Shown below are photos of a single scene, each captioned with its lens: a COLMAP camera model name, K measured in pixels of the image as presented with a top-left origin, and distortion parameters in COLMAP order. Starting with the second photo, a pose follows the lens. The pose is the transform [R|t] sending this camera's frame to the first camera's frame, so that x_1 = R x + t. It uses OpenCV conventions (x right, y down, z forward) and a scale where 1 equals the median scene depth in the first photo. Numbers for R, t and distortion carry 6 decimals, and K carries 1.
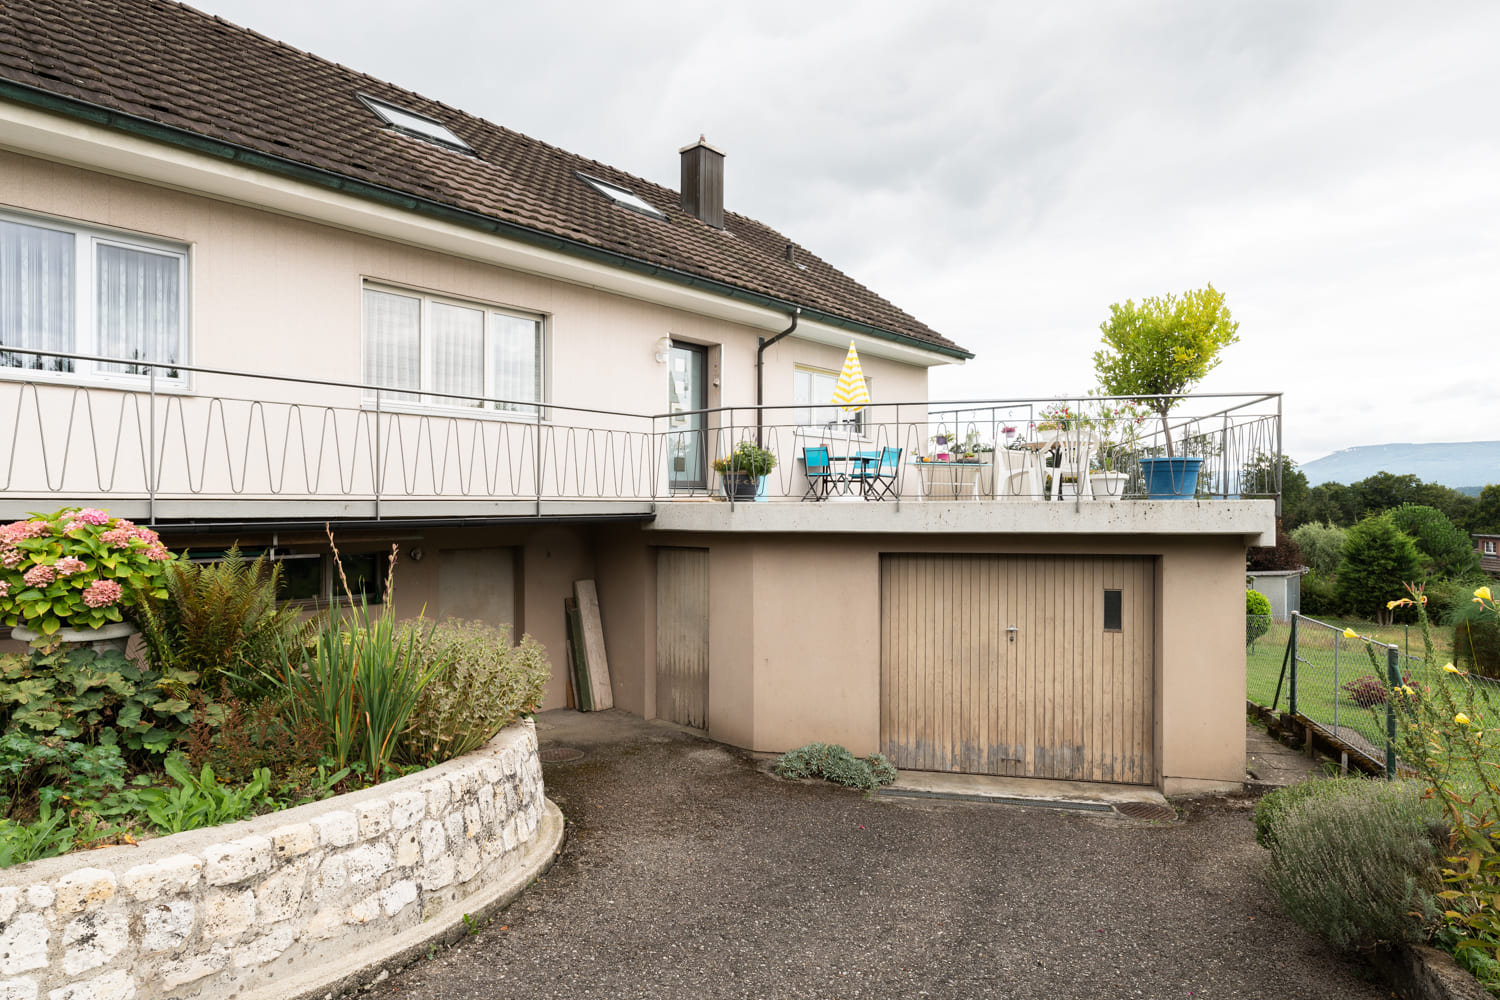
lens RADIAL K [[824.6, 0, 750.0], [0, 824.6, 500.0], [0, 0, 1]] dist [0.000696, 0.000431]
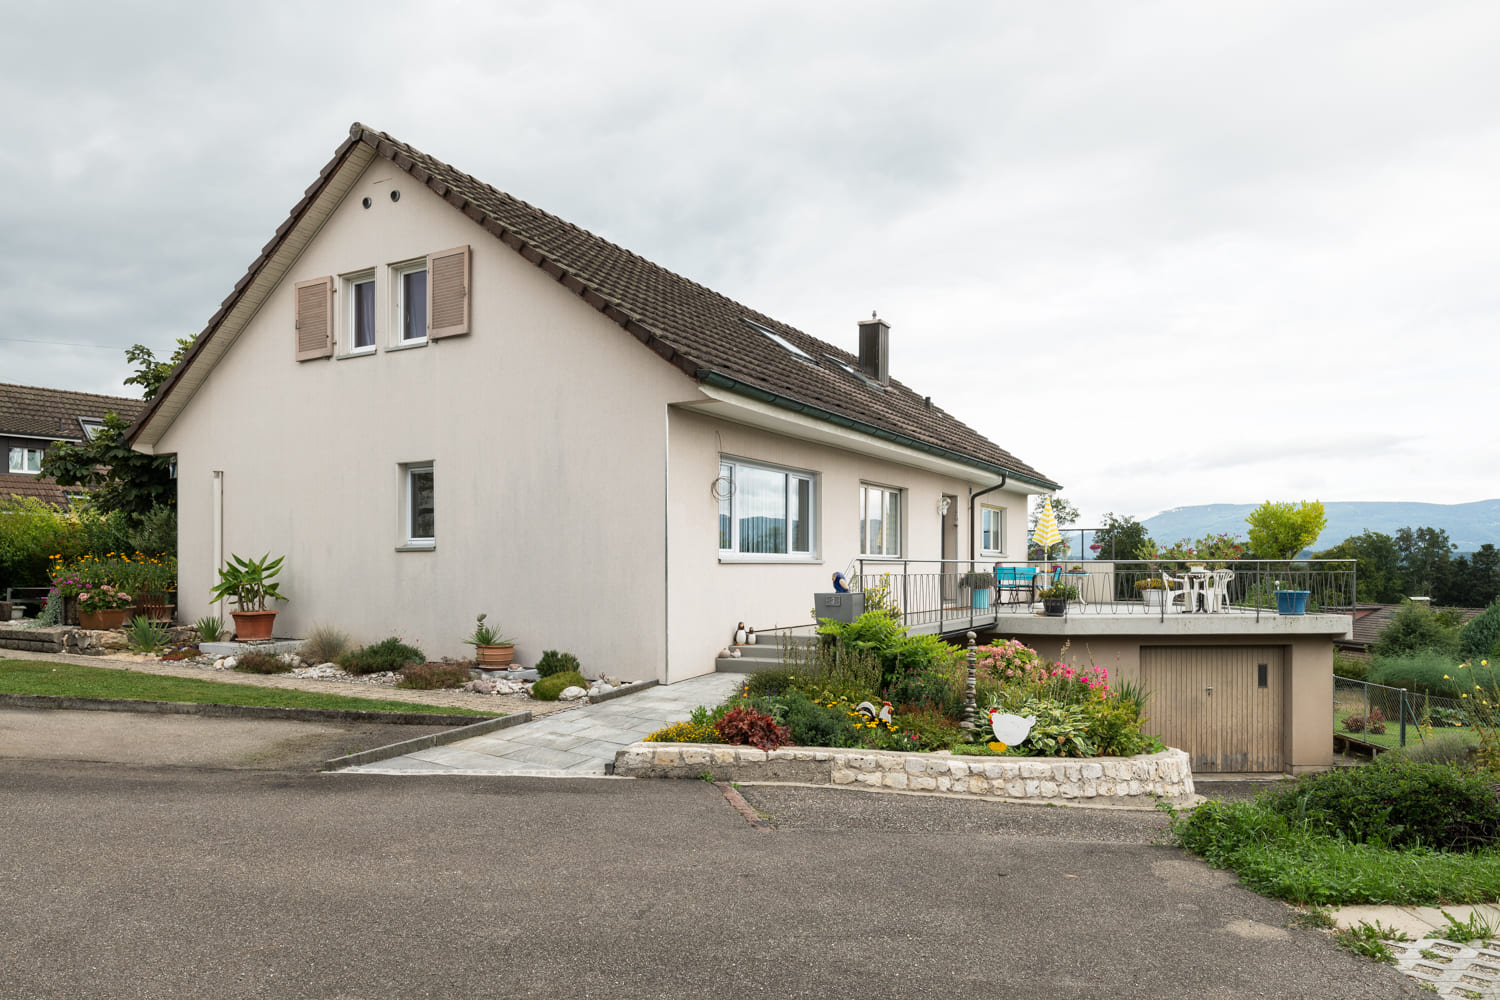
lens RADIAL K [[1002.8, 0, 749.6], [0, 1002.8, 556.2], [0, 0, 1]] dist [-0.000815, -0.002409]
pose [[0.973885, 0.000924, 0.227041, -1.087279], [0.000501, 0.999981, -0.006218, -0.107199], [-0.227042, 0.006170, 0.973865, -0.826881]]
